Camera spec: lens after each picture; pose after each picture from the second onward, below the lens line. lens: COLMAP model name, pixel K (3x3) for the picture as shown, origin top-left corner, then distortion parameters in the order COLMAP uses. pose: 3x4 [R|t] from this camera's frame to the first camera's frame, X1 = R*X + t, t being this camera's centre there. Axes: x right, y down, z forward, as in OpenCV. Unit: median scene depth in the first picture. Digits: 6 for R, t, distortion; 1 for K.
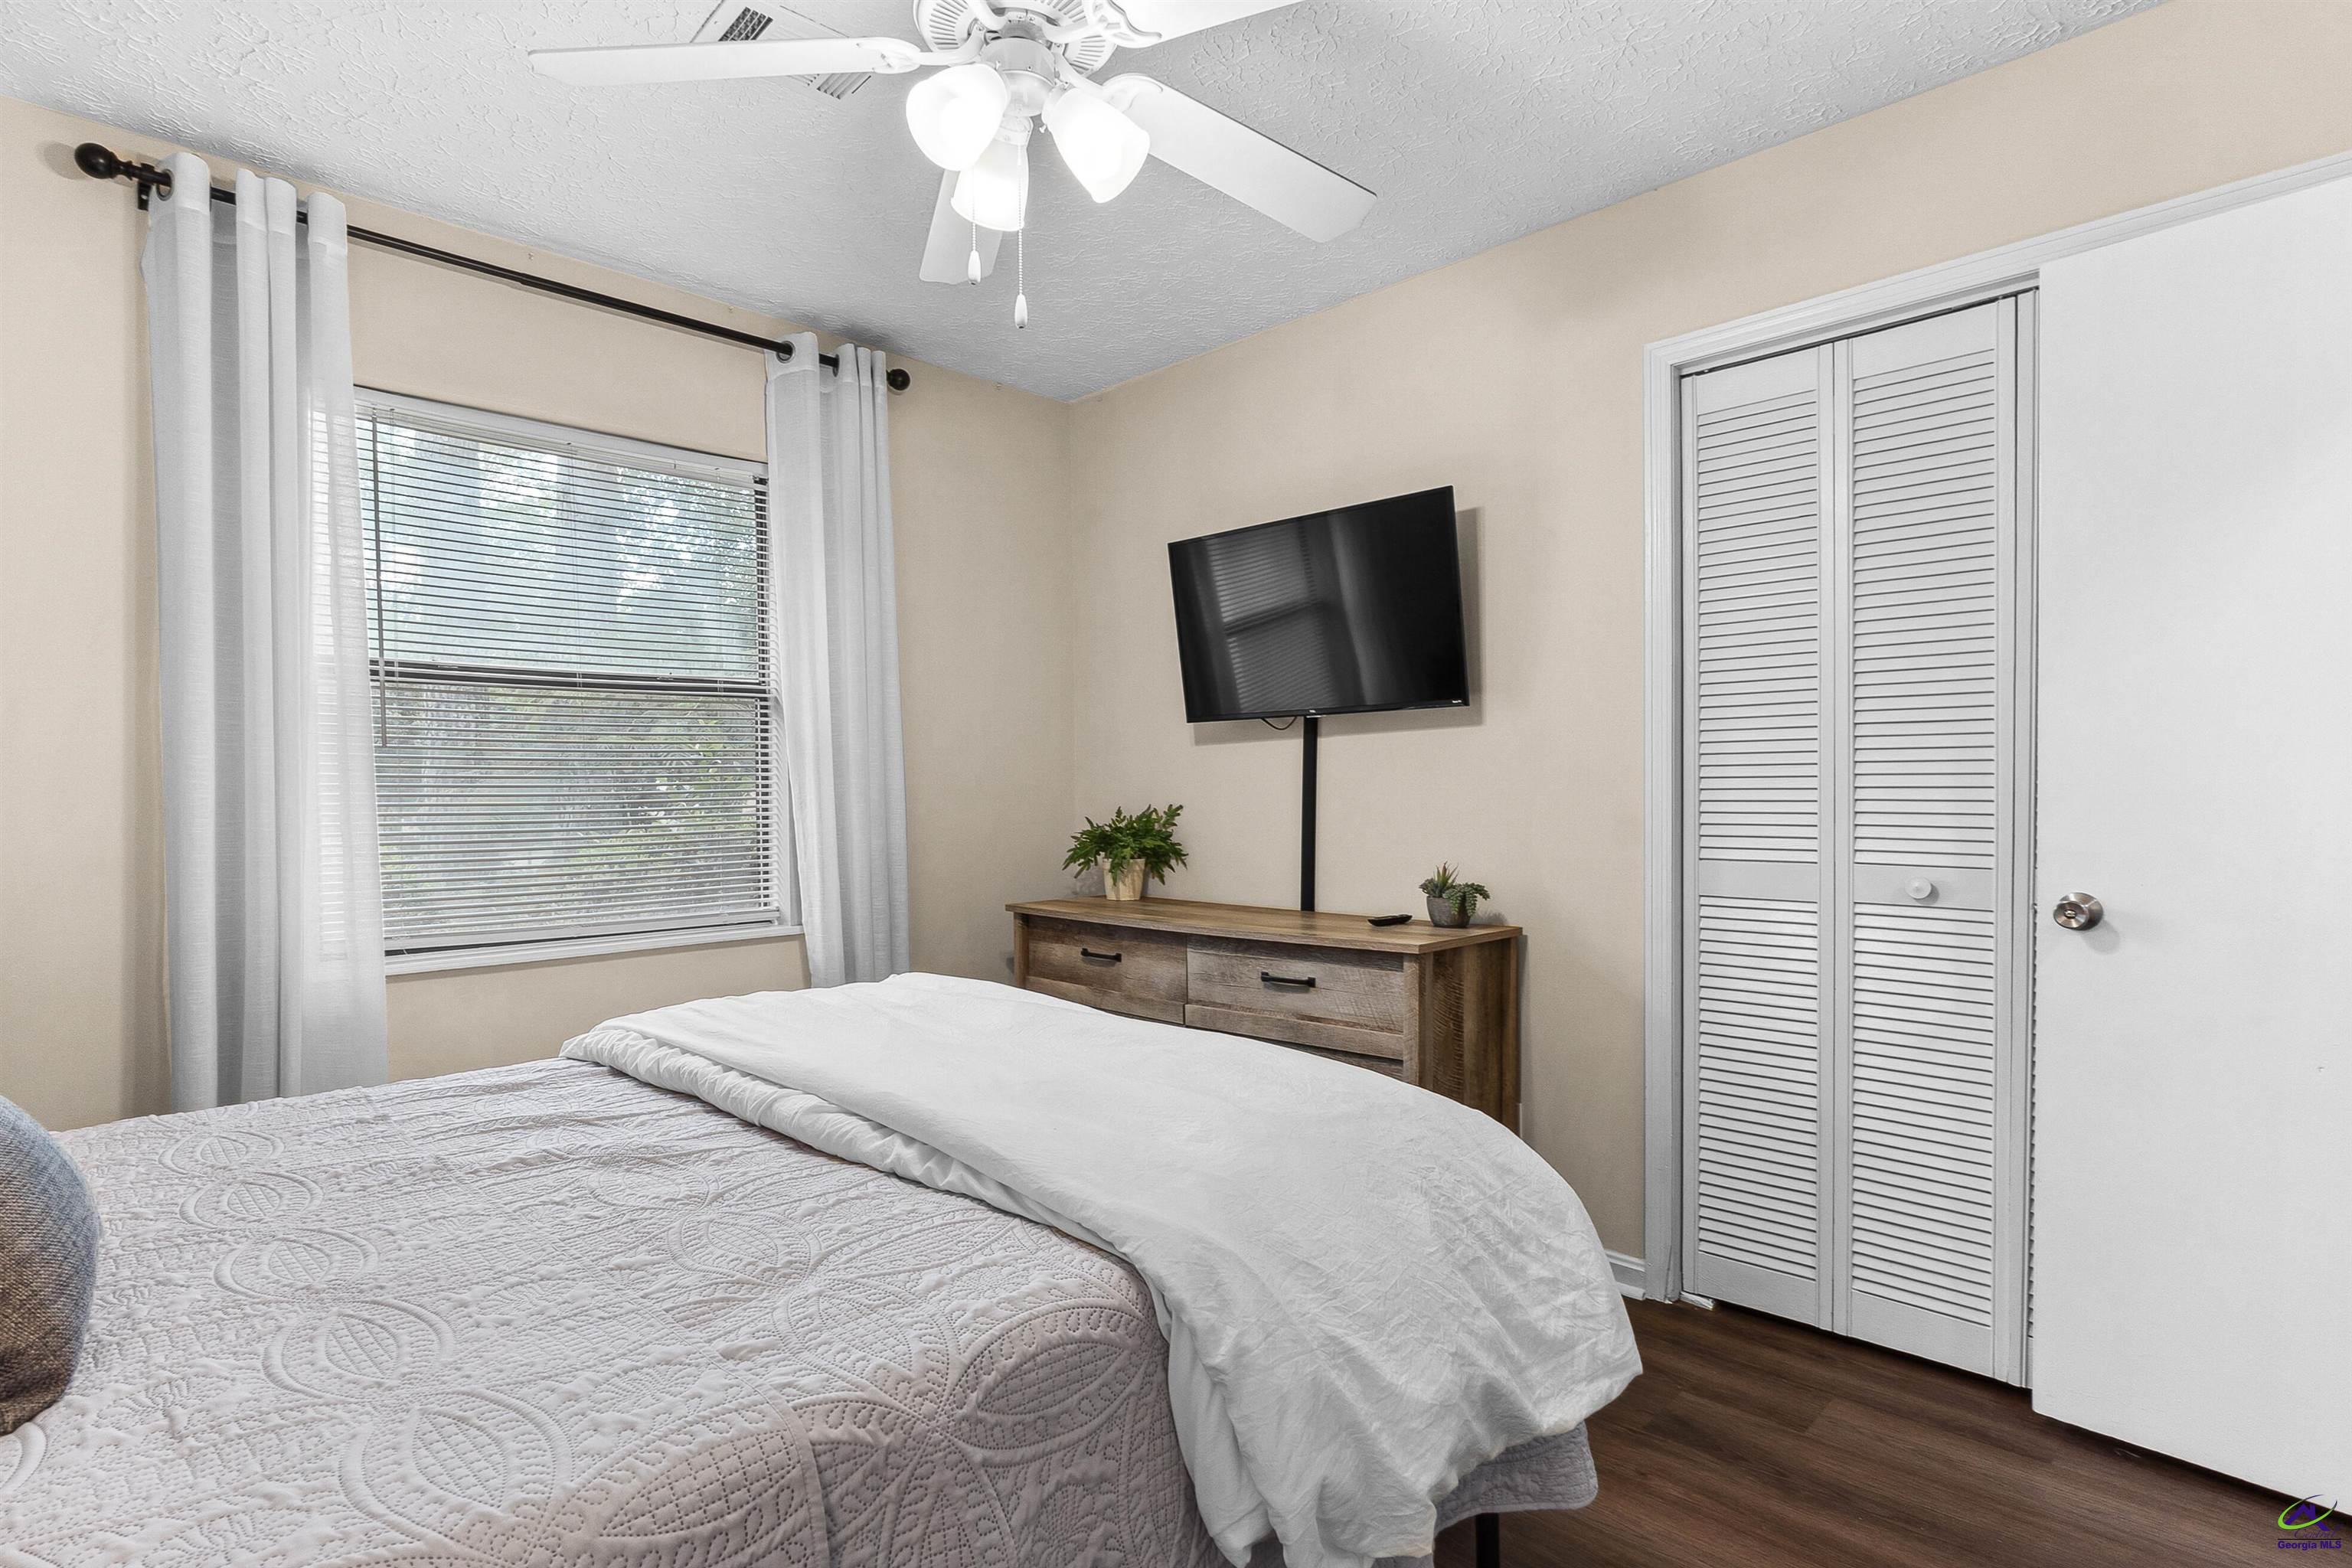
lens RADIAL K [[1188.6, 0, 1176.0], [0, 1188.6, 784.0], [0, 0, 1]] dist [0.018929, -0.000164]
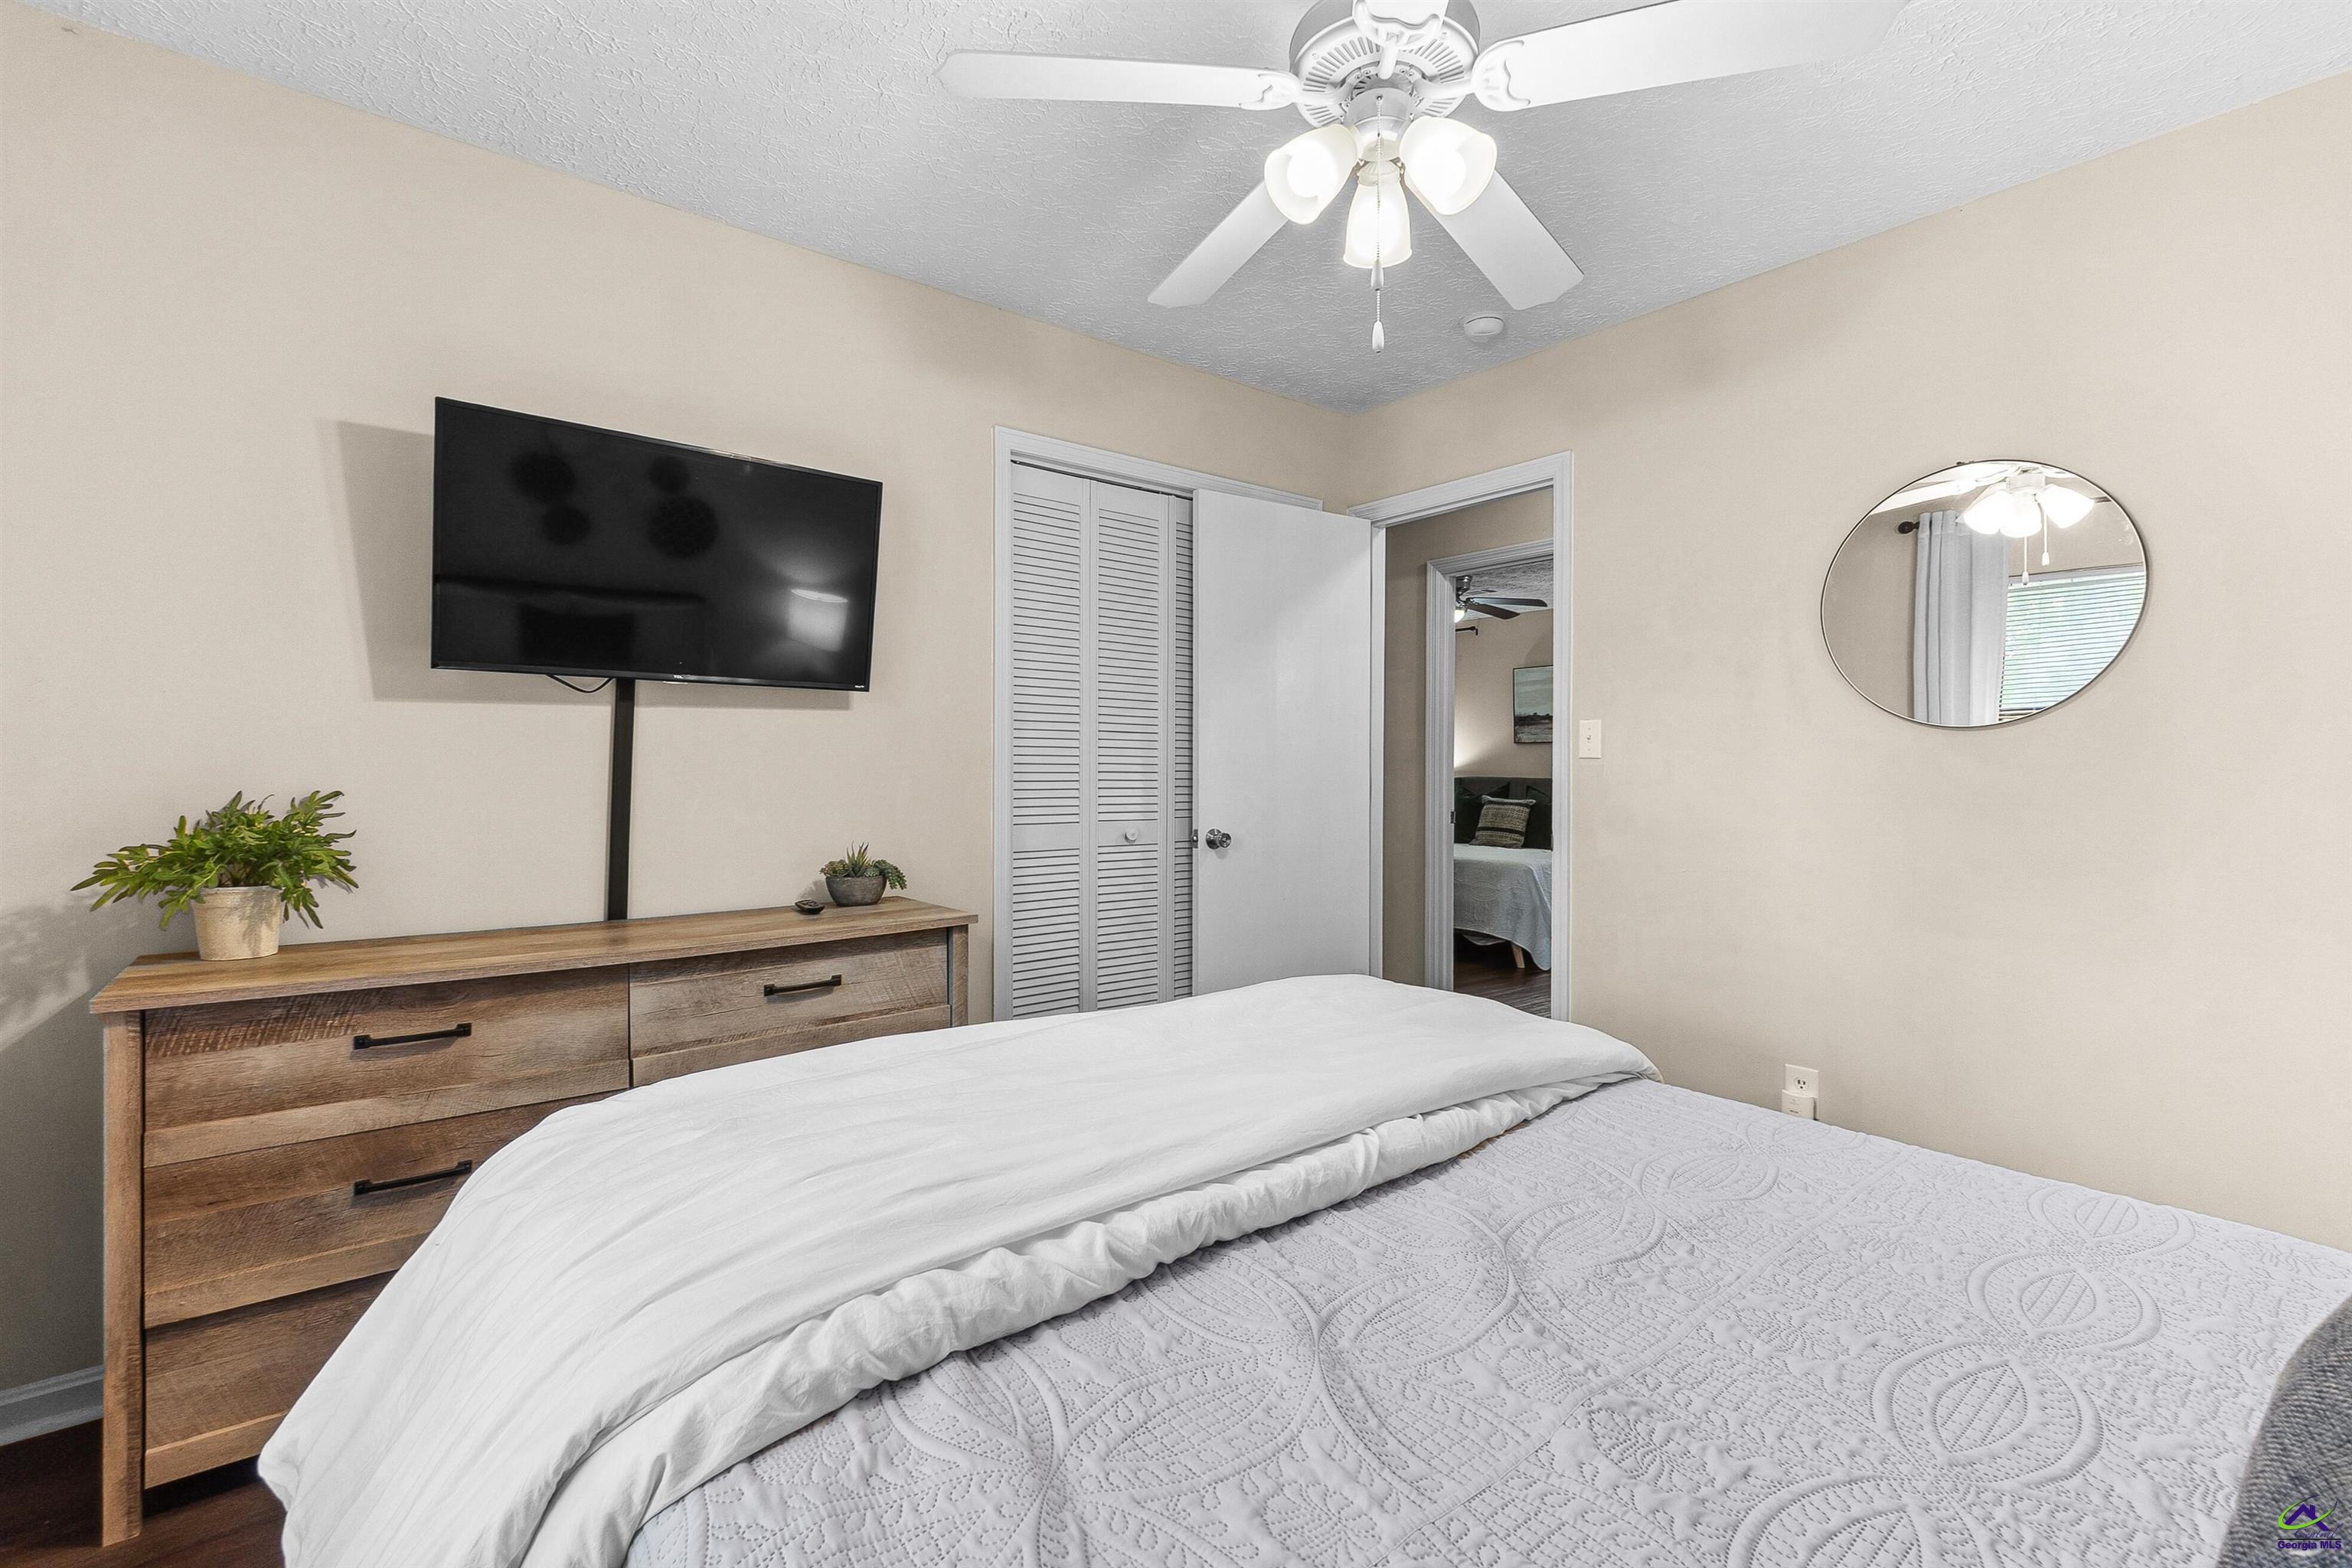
lens RADIAL K [[1035.4, 0, 1165.6], [0, 1035.4, 786.0], [0, 0, 1]] dist [-0.001261, 0.000011]
pose [[0.105253, -0.001827, 0.994444, -0.625384], [-0.008718, 0.999958, 0.002760, 0.012455], [-0.994407, -0.008960, 0.105233, 0.640799]]
